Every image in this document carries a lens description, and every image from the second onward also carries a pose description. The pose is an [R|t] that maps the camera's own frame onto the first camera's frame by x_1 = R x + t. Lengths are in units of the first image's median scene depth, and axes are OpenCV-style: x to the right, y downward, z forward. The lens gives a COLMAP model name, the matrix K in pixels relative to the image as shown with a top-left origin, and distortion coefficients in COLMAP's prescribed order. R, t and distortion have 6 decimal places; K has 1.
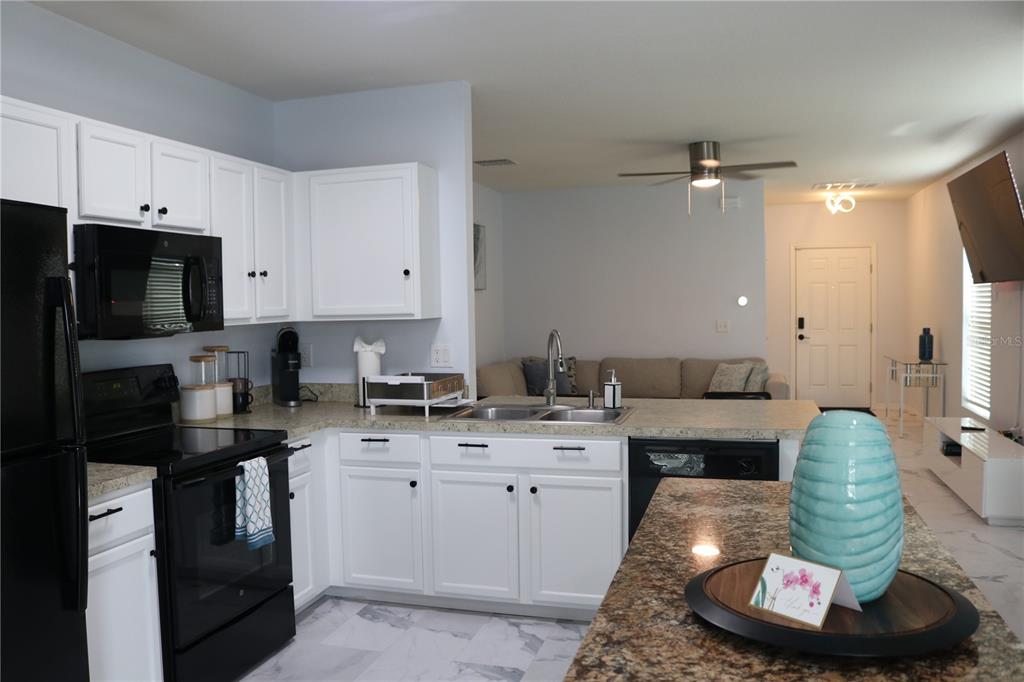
lens RADIAL K [[843.9, 0, 493.0], [0, 843.9, 341.9], [0, 0, 1]] dist [-0.129252, 0.091385]
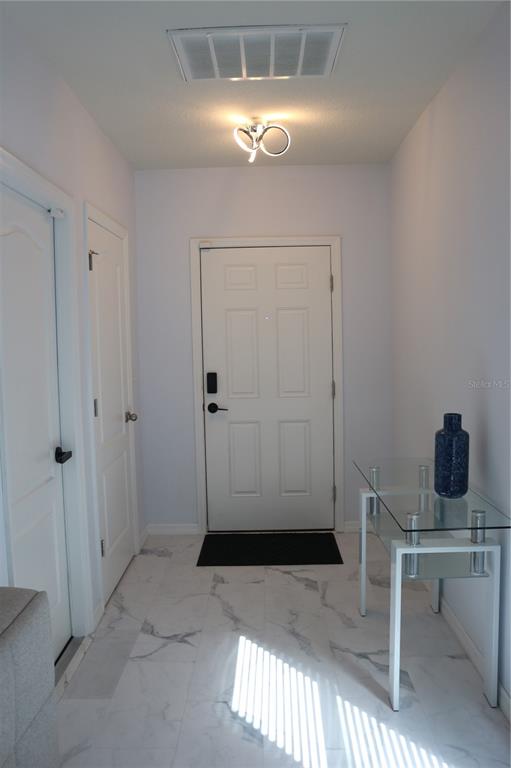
lens RADIAL K [[632.9, 0, 255.5], [0, 632.9, 383.7], [0, 0, 1]] dist [-0.129252, 0.091385]
pose [[0.960515, -0.024471, 0.277149, 0.682018], [0.016811, 0.999409, 0.029982, -0.082509], [-0.277719, -0.024139, 0.960359, 1.421439]]
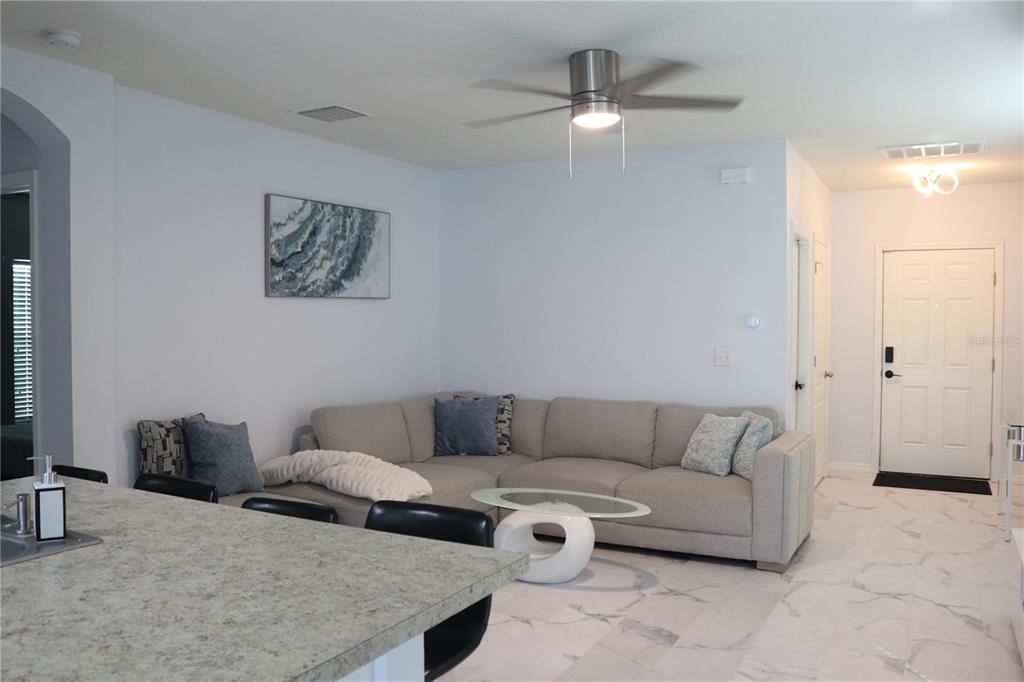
lens RADIAL K [[843.9, 0, 489.7], [0, 843.9, 347.4], [0, 0, 1]] dist [-0.129252, 0.091385]
pose [[0.977925, 0.026657, -0.207247, 0.436523], [-0.029550, 0.999504, -0.010879, -0.026746], [0.206854, 0.016763, 0.978228, 0.565417]]
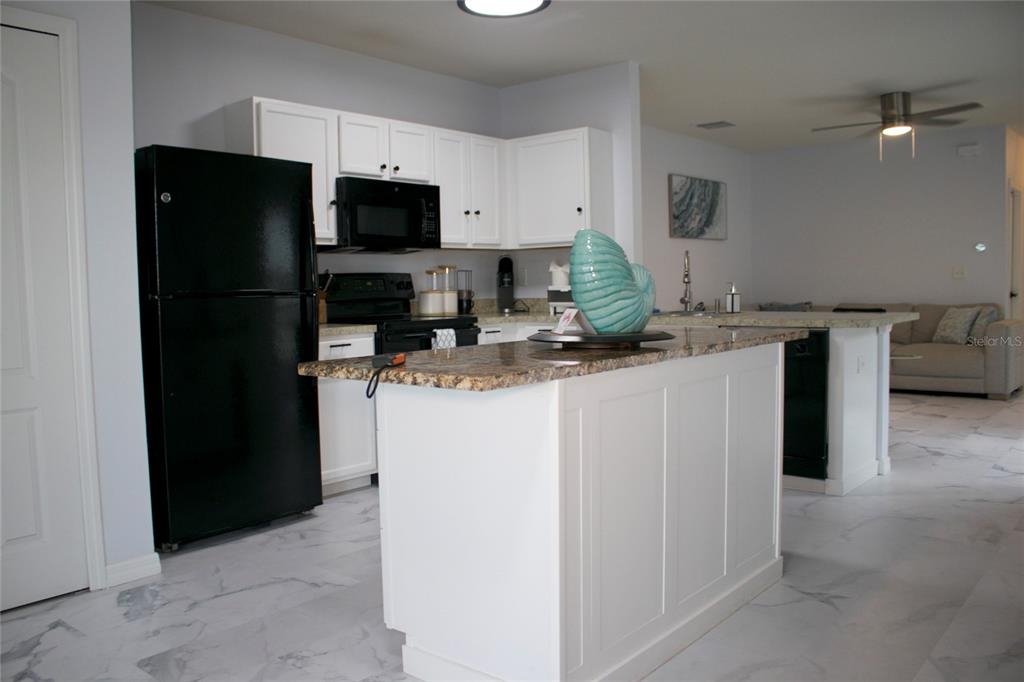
lens RADIAL K [[843.9, 0, 500.9], [0, 843.9, 340.0], [0, 0, 1]] dist [-0.129252, 0.091385]
pose [[0.918877, 0.025286, -0.393733, 0.293932], [-0.015271, 0.999476, 0.028549, 0.082729], [0.394248, -0.020221, 0.918782, -0.263205]]
